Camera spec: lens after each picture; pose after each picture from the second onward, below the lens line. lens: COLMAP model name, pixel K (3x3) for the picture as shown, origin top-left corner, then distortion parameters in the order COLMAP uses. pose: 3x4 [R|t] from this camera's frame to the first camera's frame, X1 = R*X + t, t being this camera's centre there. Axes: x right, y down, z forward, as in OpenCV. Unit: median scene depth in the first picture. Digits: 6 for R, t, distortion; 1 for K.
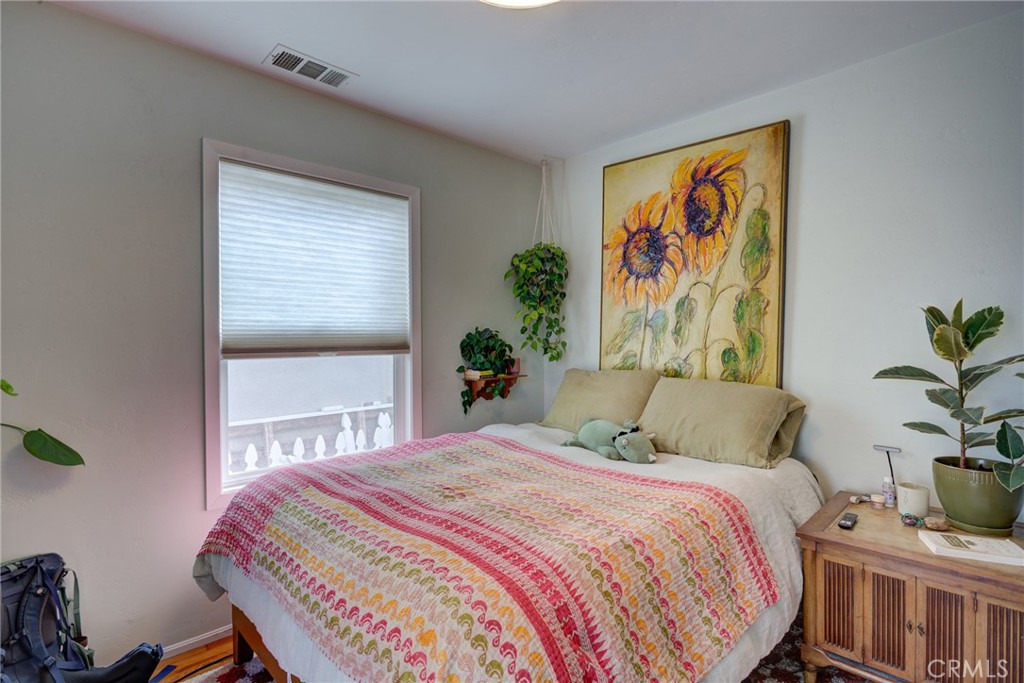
lens RADIAL K [[512.6, 0, 516.5], [0, 512.6, 338.7], [0, 0, 1]] dist [-0.012916, 0.004377]
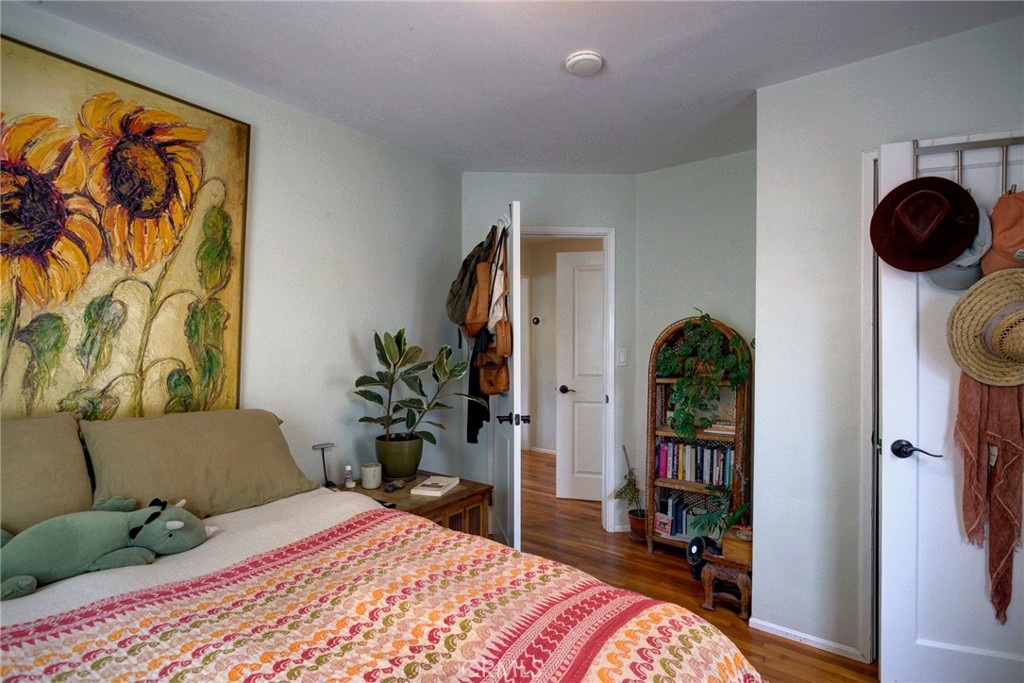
lens RADIAL K [[512.6, 0, 515.9], [0, 512.6, 335.2], [0, 0, 1]] dist [-0.012916, 0.004377]
pose [[-0.168782, 0.008836, 0.985614, -0.464272], [0.000548, 0.999961, -0.008871, -0.029214], [-0.985653, -0.000957, -0.168781, 0.649751]]
